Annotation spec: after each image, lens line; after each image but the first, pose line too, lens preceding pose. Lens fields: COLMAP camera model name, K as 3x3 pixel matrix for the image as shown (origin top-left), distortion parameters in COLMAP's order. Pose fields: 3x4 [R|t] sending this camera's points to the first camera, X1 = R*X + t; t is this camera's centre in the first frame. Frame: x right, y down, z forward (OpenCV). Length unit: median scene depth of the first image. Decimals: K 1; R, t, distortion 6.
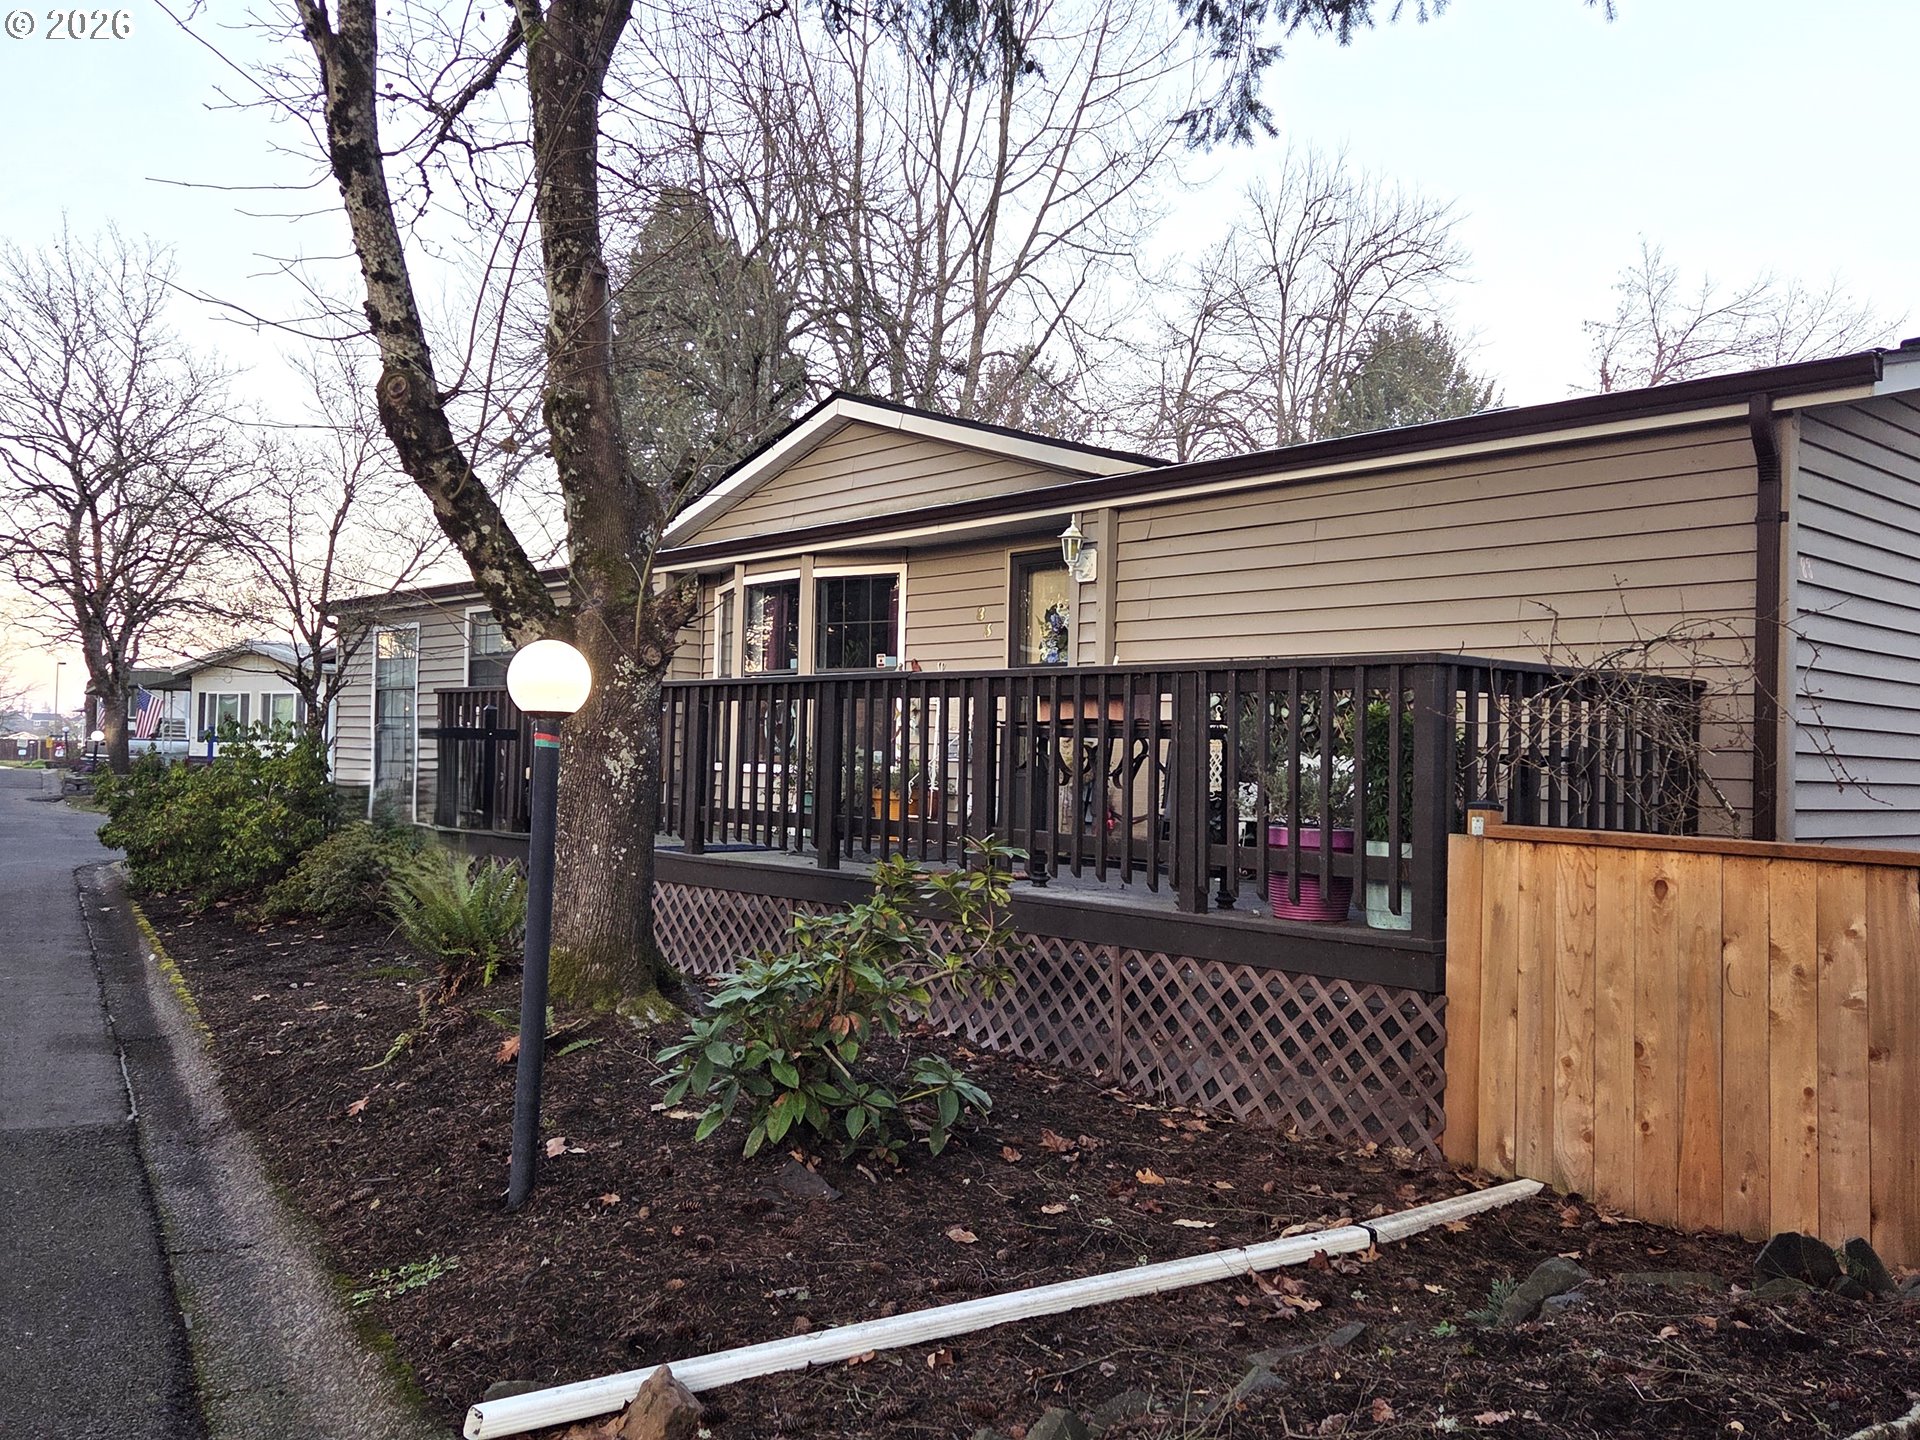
lens RADIAL K [[1520.6, 0, 963.1], [0, 1520.6, 722.8], [0, 0, 1]] dist [0.086123, -0.062216]
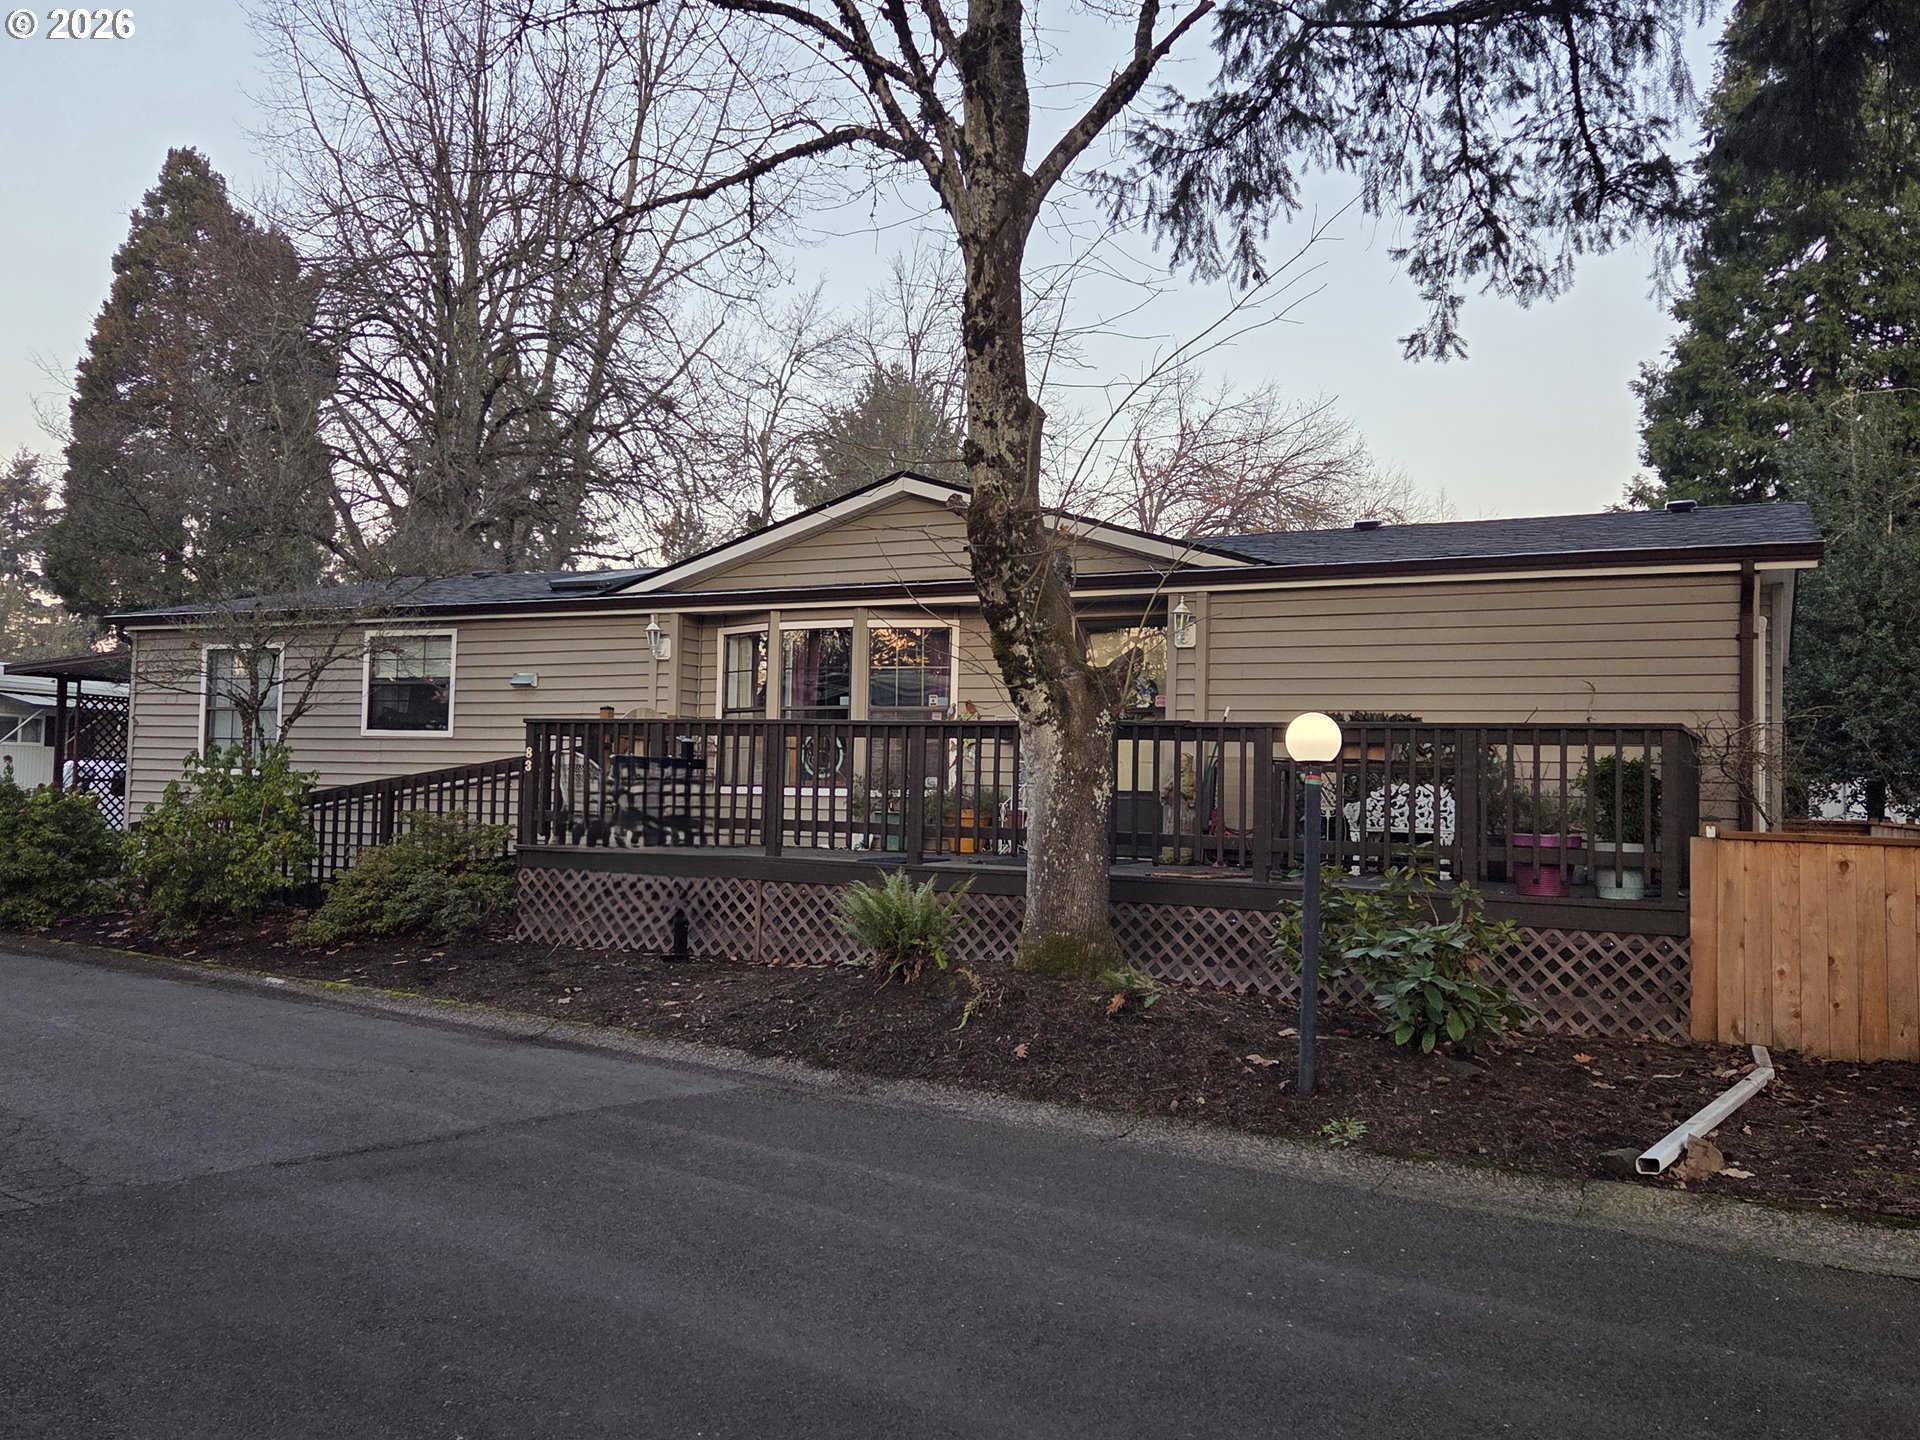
lens RADIAL K [[1520.6, 0, 963.7], [0, 1520.6, 720.3], [0, 0, 1]] dist [0.086123, -0.062216]
pose [[0.931010, 0.013119, 0.364757, -0.916588], [-0.009098, 0.999877, -0.012739, -0.020449], [-0.364879, 0.008542, 0.931016, -0.210996]]
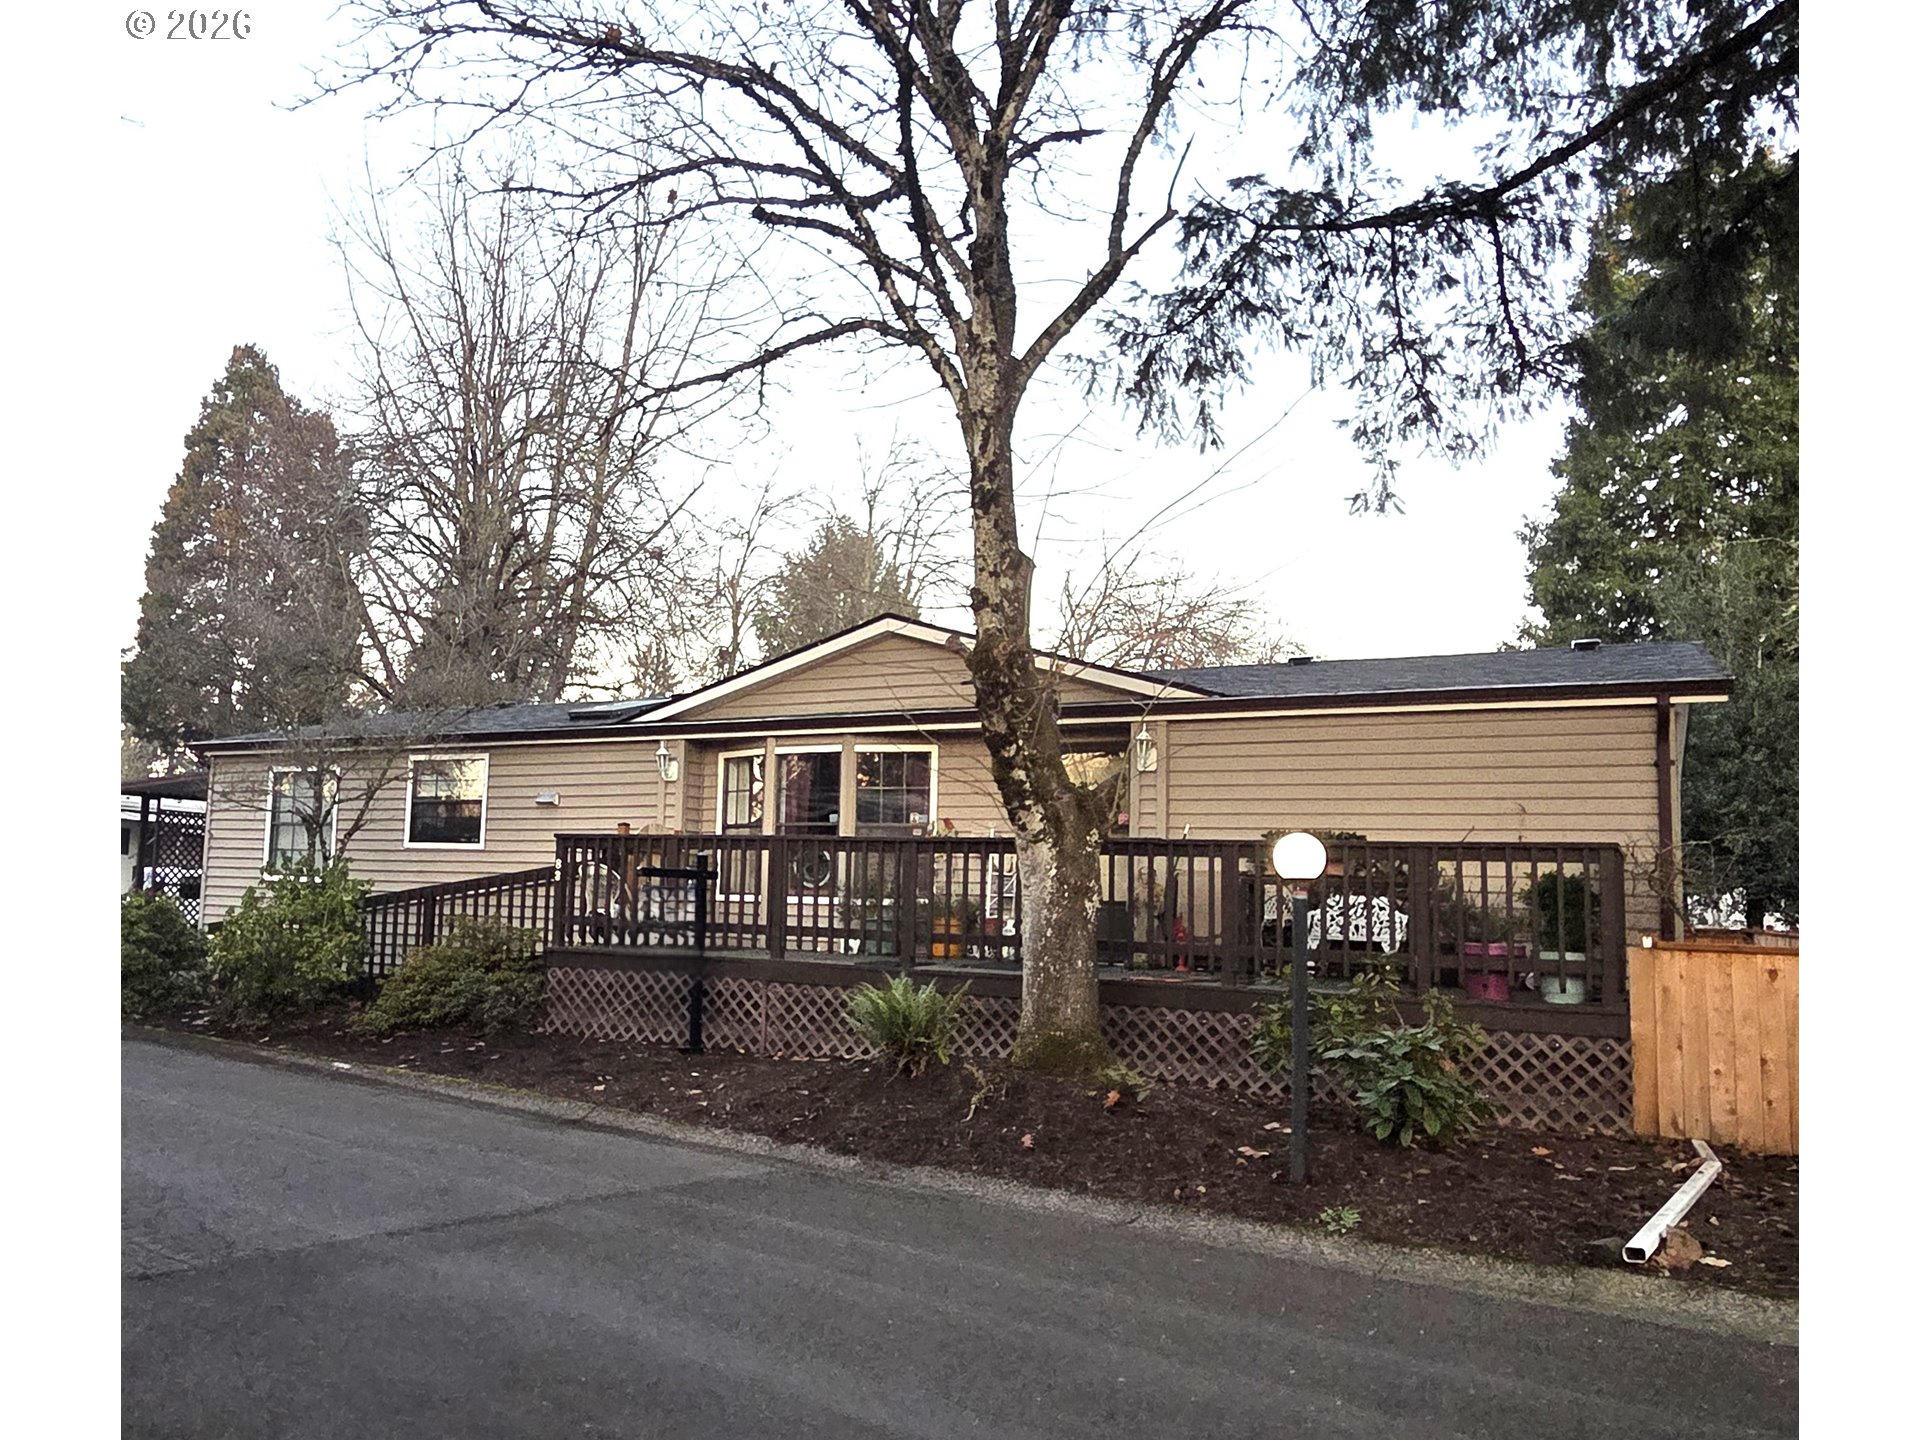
lens RADIAL K [[1365.3, 0, 976.2], [0, 1365.3, 764.3], [0, 0, 1]] dist [0.013148, 0.000884]
pose [[0.945894, 0.034545, 0.322632, -0.841217], [-0.012478, 0.997454, -0.070217, -0.014932], [-0.324236, 0.062392, 0.943916, -0.232250]]
